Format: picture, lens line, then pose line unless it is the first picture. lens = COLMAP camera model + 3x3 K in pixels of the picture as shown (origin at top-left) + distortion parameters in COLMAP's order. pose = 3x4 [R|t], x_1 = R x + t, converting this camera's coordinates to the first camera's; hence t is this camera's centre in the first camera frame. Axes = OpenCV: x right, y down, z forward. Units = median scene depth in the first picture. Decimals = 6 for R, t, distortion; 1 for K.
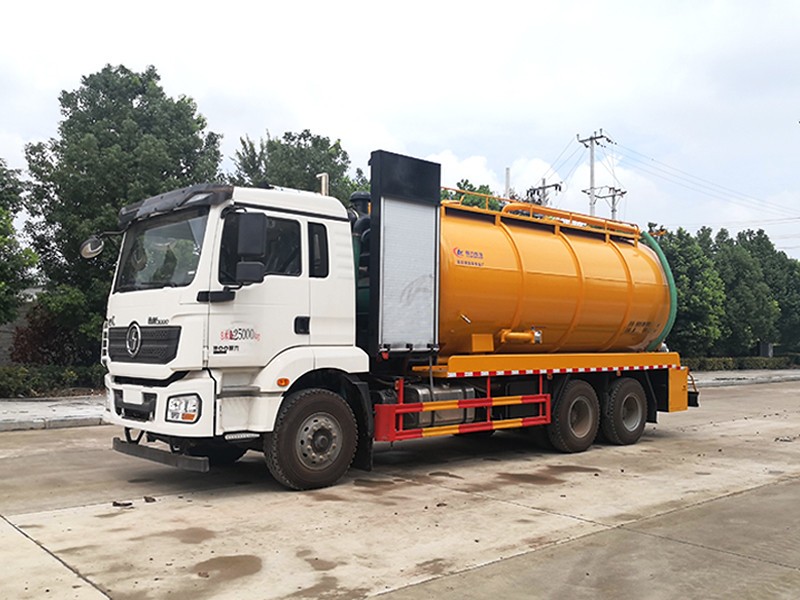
lens RADIAL K [[755.6, 0, 398.9], [0, 755.6, 323.5], [0, 0, 1]] dist [0.021717, -0.001246]
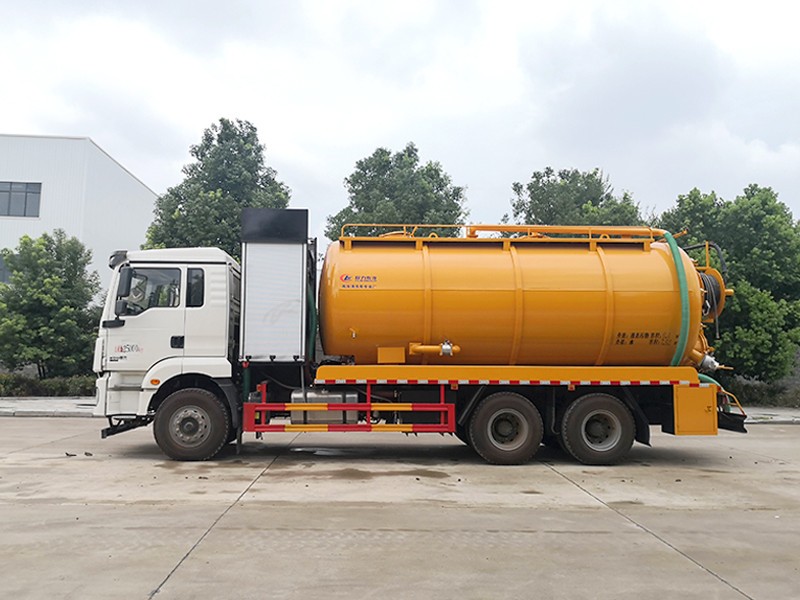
lens RADIAL K [[701.2, 0, 400.0], [0, 701.2, 300.0], [0, 0, 1]] dist [0.011796, -0.006785]
pose [[0.764560, -0.059265, -0.641822, 0.899855], [0.014102, 0.997064, -0.075269, 0.025121], [0.644398, 0.048497, 0.763150, 0.233330]]
